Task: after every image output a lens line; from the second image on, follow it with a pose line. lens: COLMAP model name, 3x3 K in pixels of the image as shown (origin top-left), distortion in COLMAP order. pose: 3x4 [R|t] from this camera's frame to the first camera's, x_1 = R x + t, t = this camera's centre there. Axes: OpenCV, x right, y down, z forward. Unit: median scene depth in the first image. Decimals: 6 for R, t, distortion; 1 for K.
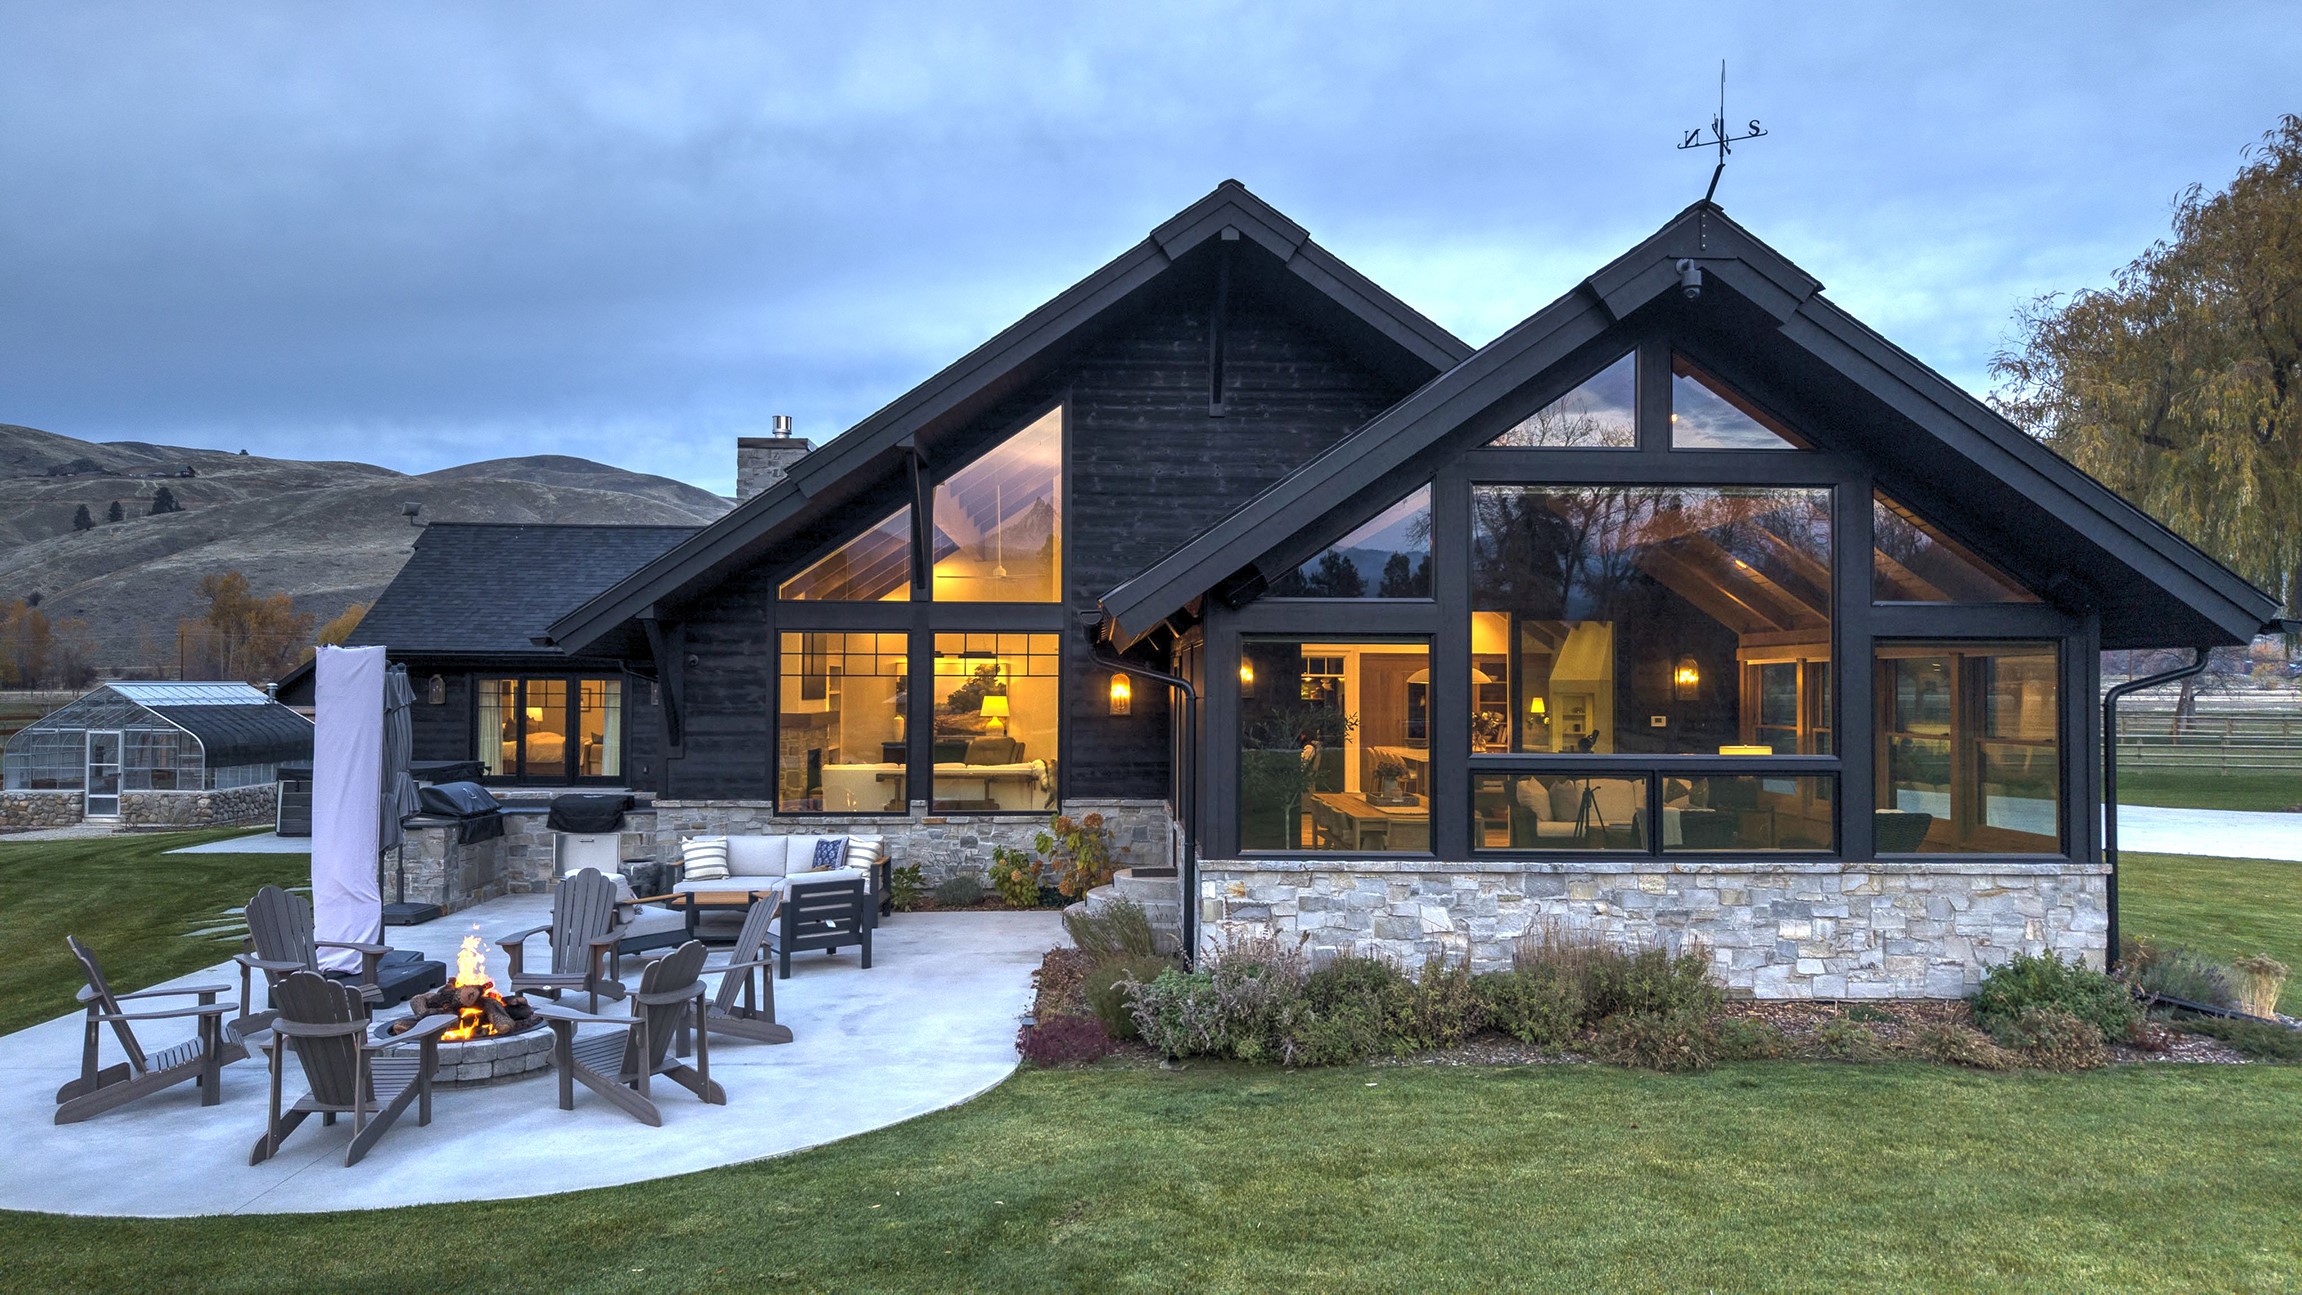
lens RADIAL K [[1547.0, 0, 1151.0], [0, 1547.0, 647.5], [0, 0, 1]] dist [0.023400, -0.025383]
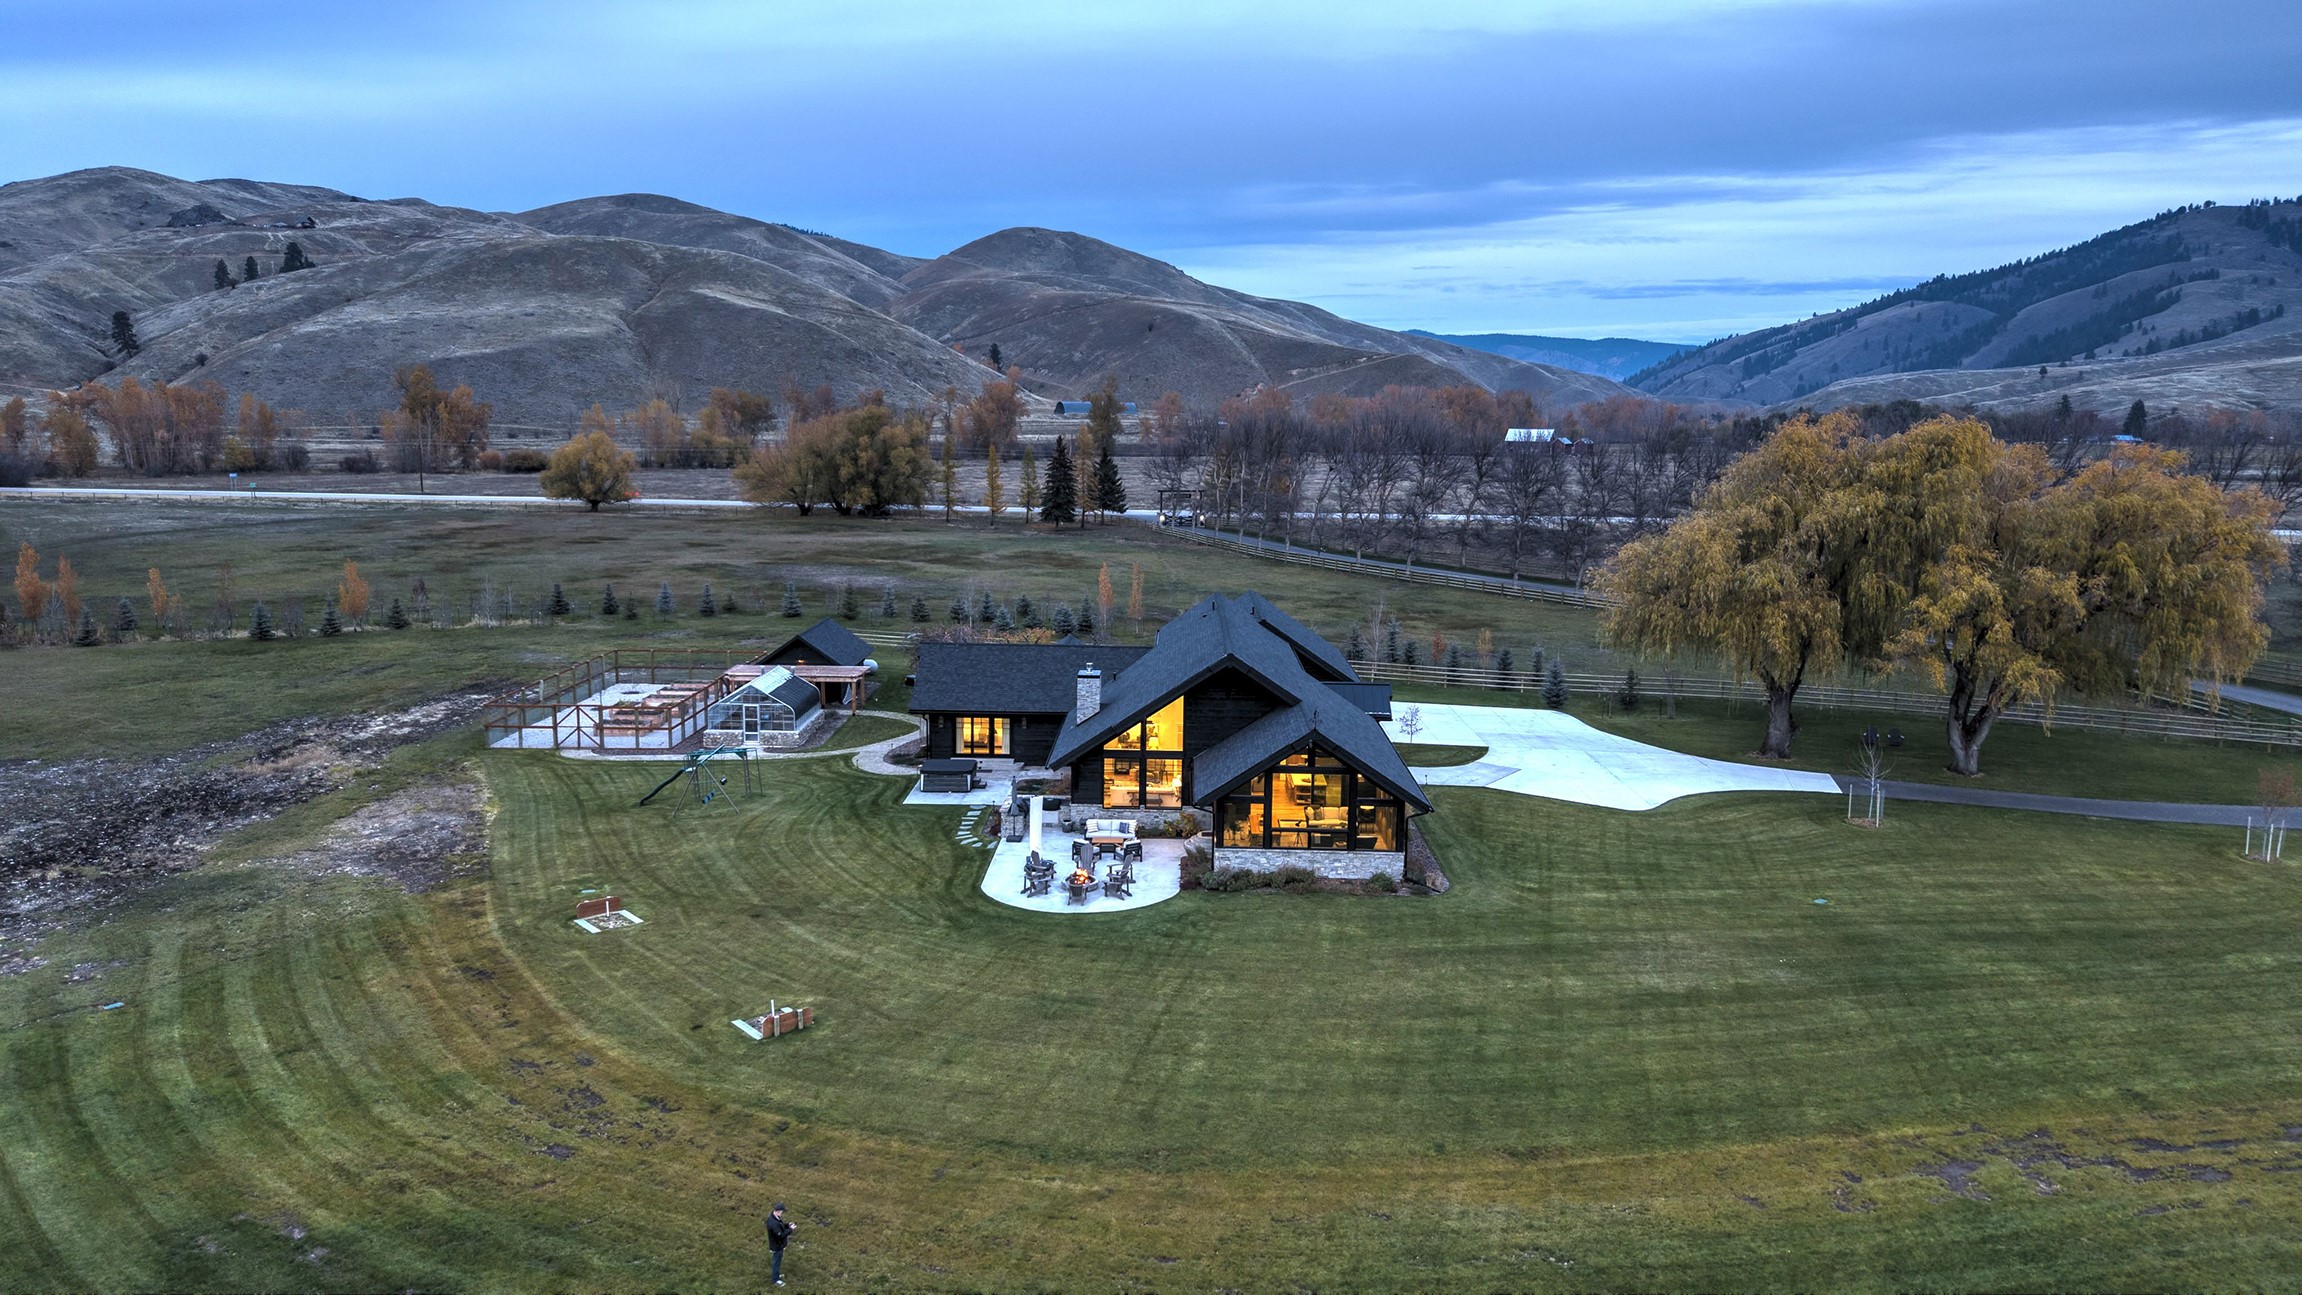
lens RADIAL K [[1547.0, 0, 1151.0], [0, 1547.0, 647.5], [0, 0, 1]] dist [0.023400, -0.025383]
pose [[0.998540, 0.016615, -0.051398, 0.068600], [-0.007656, 0.985447, 0.169812, -1.299621], [0.053472, -0.169171, 0.984135, -3.671847]]
